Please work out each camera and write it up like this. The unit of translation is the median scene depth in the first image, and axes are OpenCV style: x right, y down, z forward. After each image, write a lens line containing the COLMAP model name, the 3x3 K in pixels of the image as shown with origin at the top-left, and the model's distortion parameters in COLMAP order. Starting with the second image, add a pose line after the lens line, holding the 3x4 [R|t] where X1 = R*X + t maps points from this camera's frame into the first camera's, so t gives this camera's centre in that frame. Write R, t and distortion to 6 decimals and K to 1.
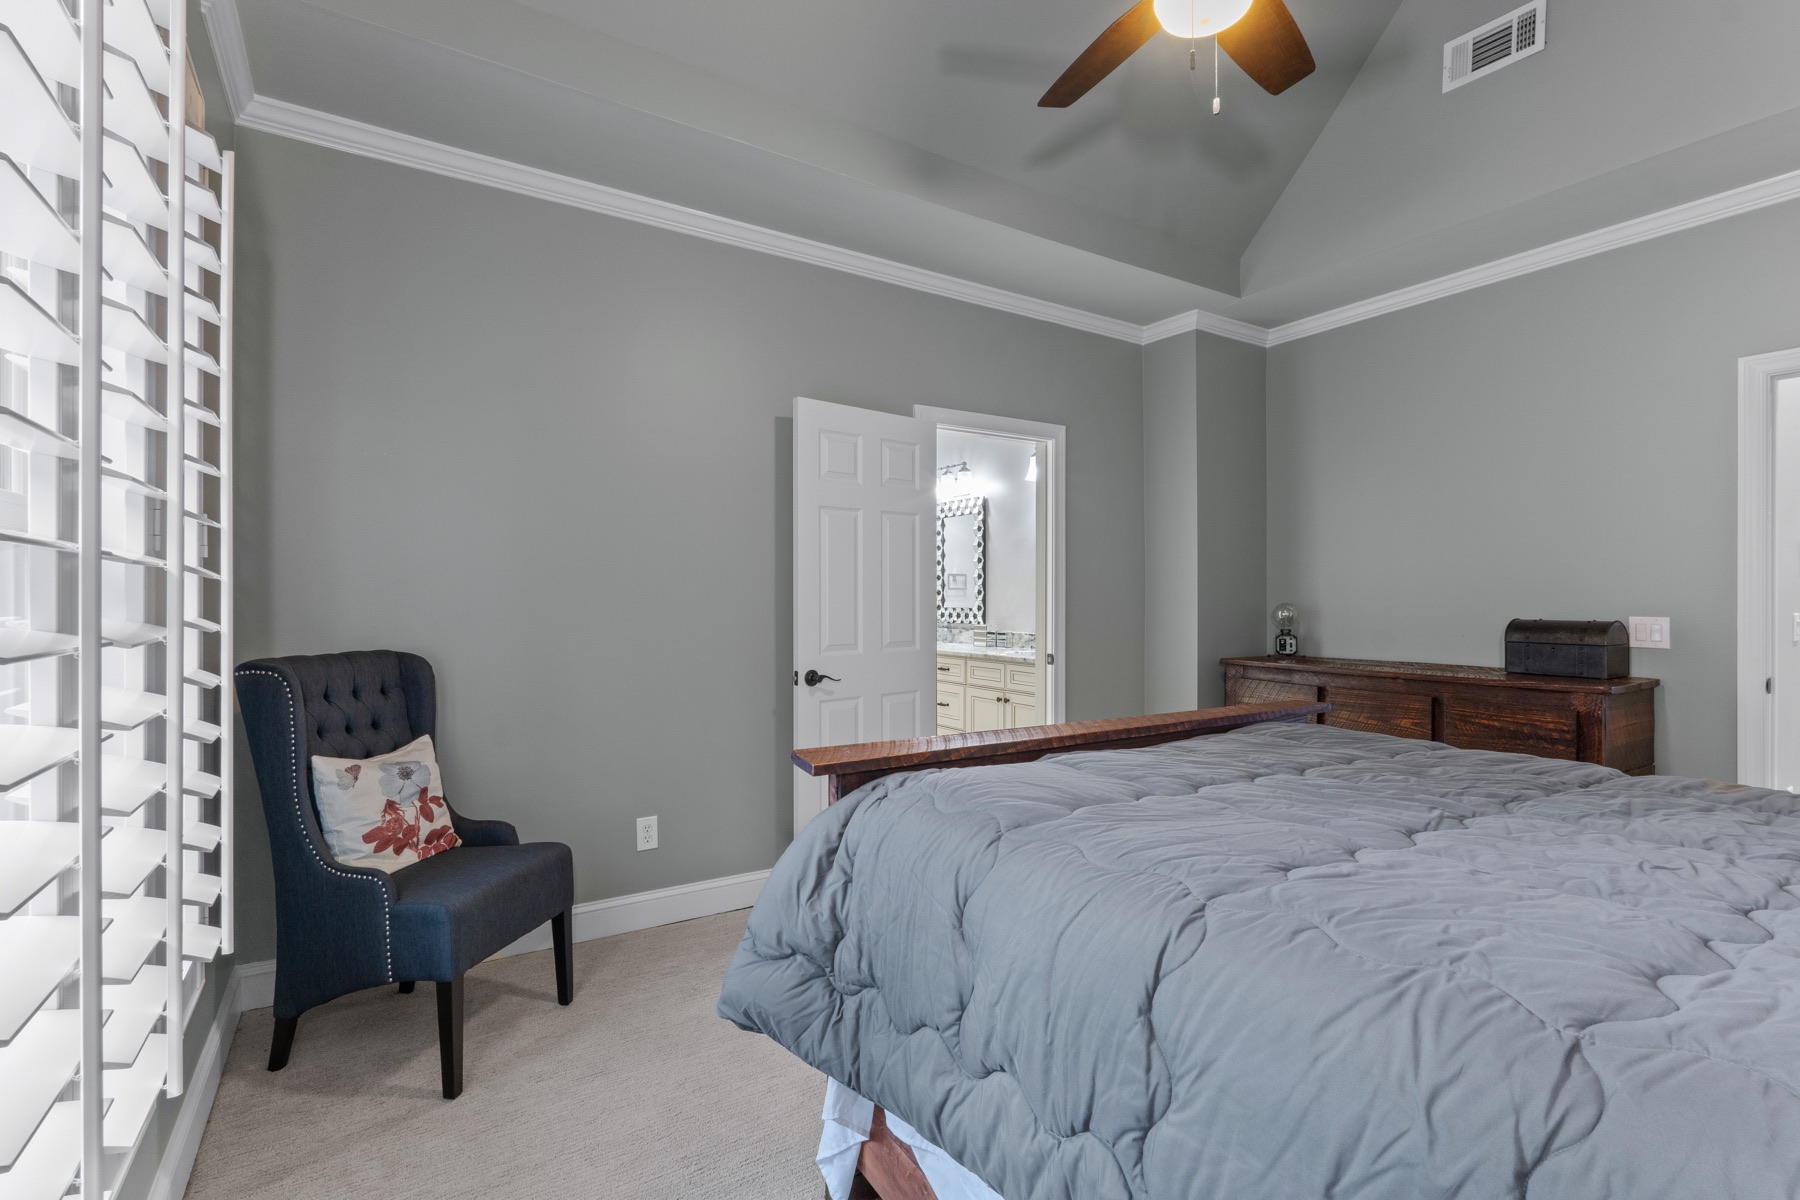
lens RADIAL K [[822.8, 0, 898.2], [0, 822.8, 599.0], [0, 0, 1]] dist [0.011966, -0.000097]
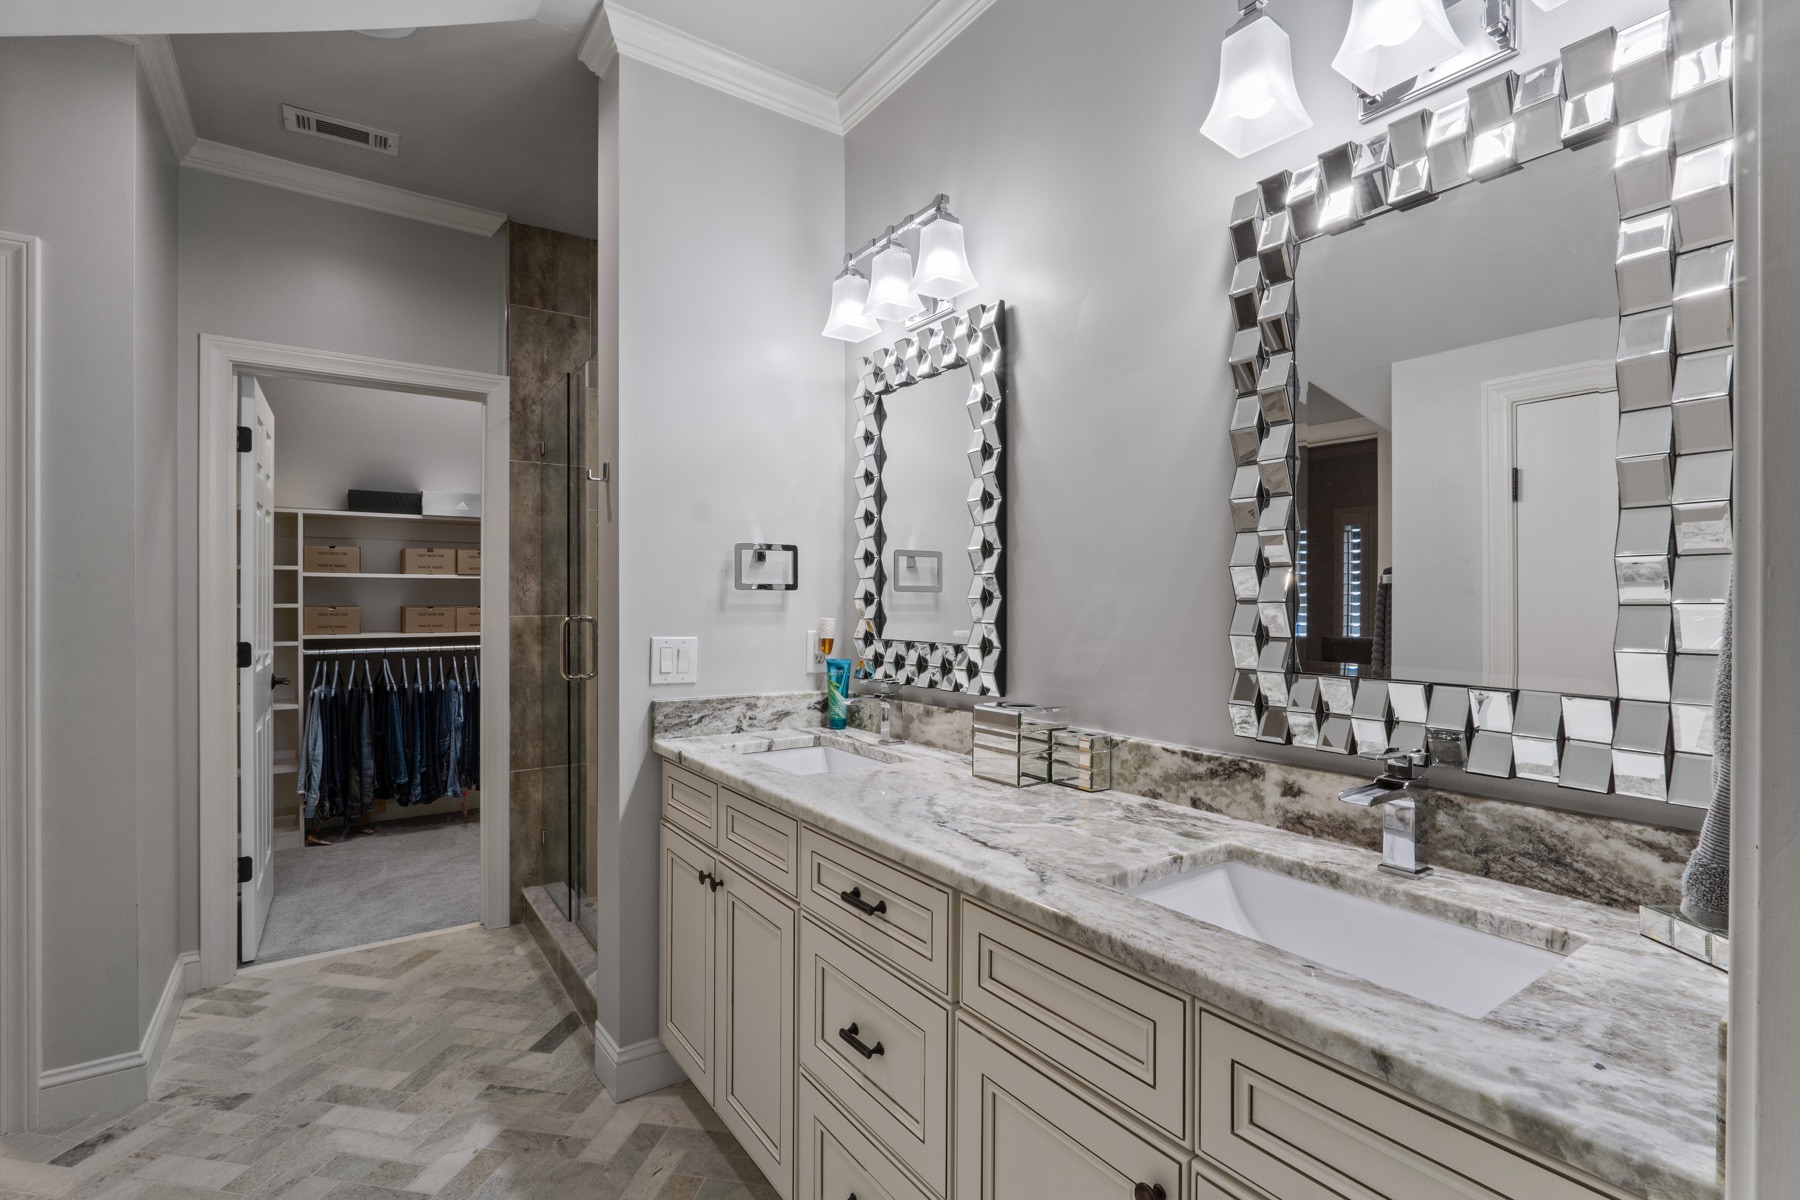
lens RADIAL K [[822.8, 0, 901.9], [0, 822.8, 606.6], [0, 0, 1]] dist [0.011966, -0.000097]
pose [[0.998704, 0.001057, 0.050891, 0.048672], [-0.001168, 0.999997, 0.002161, -0.005209], [-0.050889, -0.002217, 0.998702, 0.675420]]
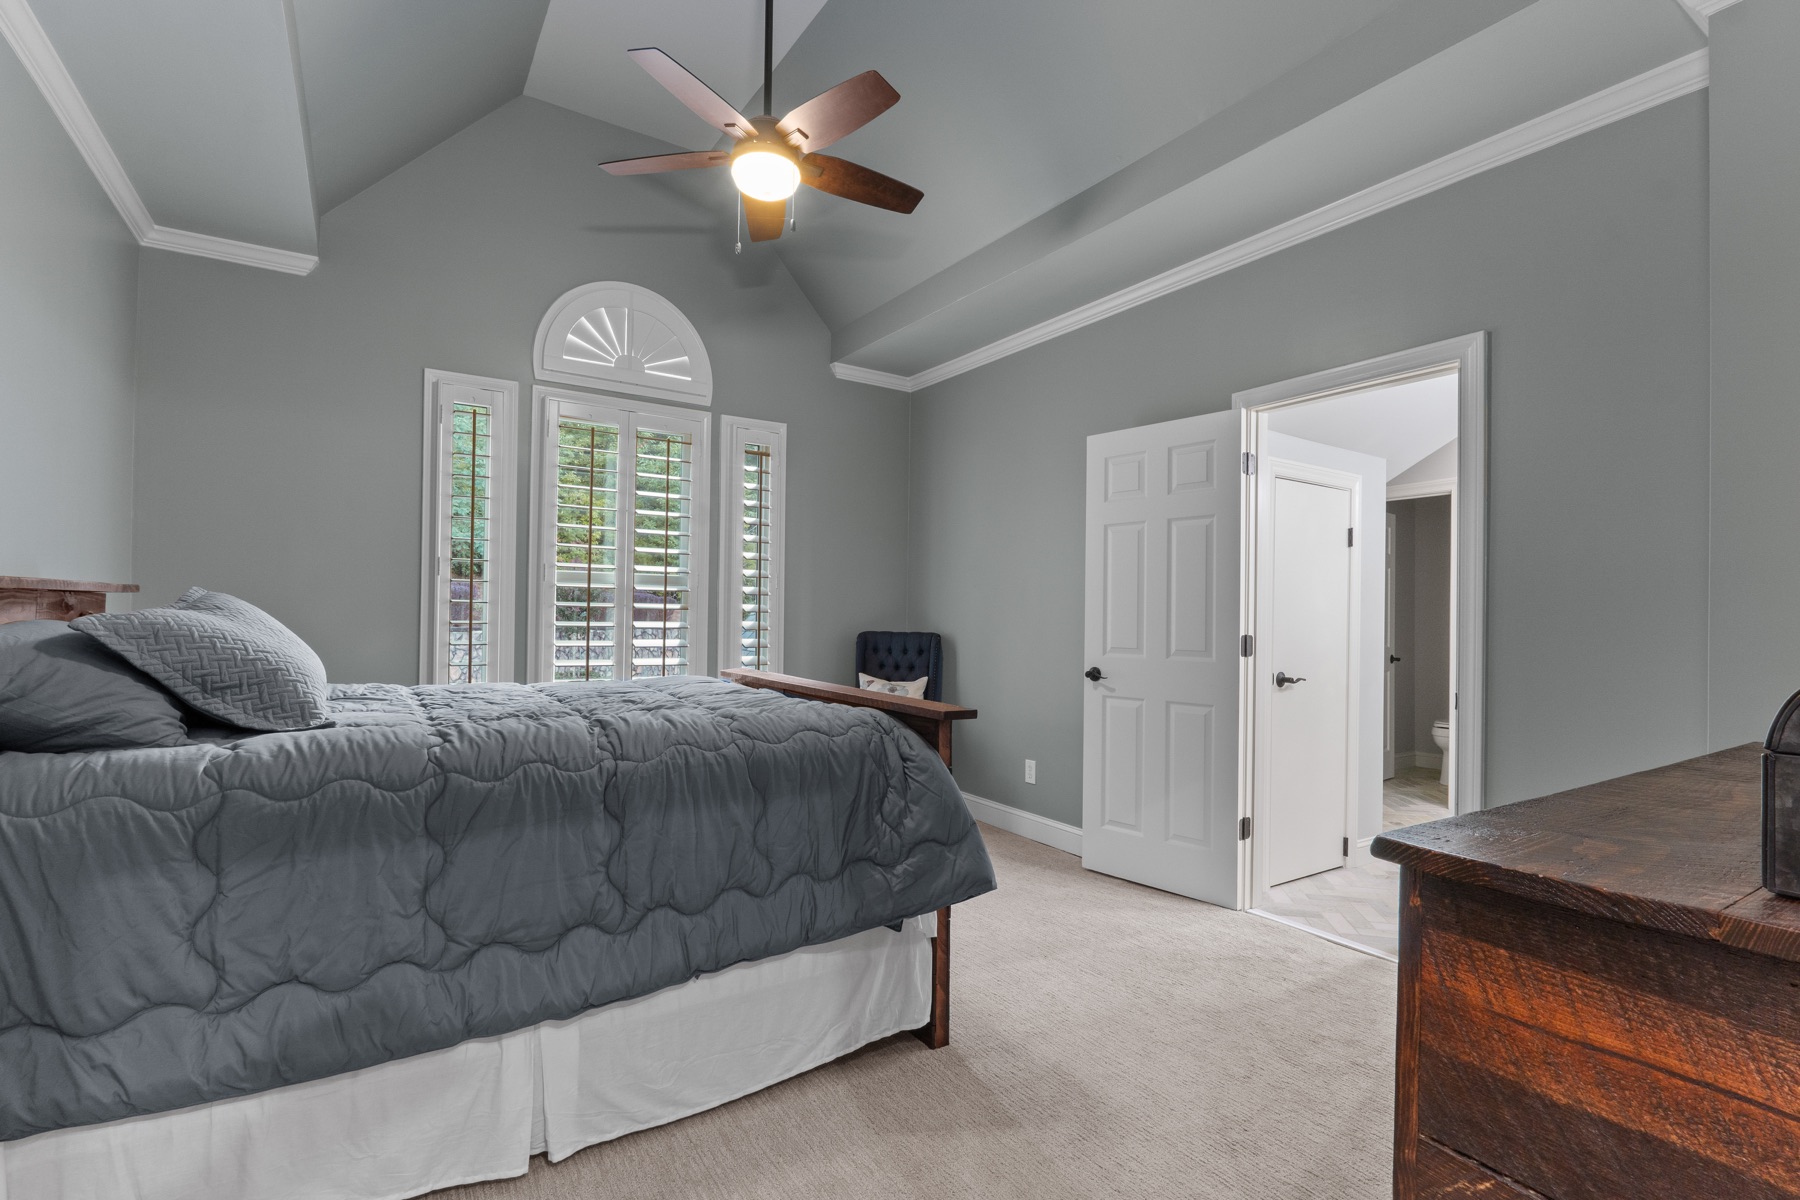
lens RADIAL K [[822.8, 0, 900.3], [0, 822.8, 604.7], [0, 0, 1]] dist [0.011966, -0.000097]
pose [[0.023624, -0.010713, -0.999664, 0.898315], [-0.012851, 0.999857, -0.011019, 0.011936], [0.999638, 0.013107, 0.023483, 0.595984]]
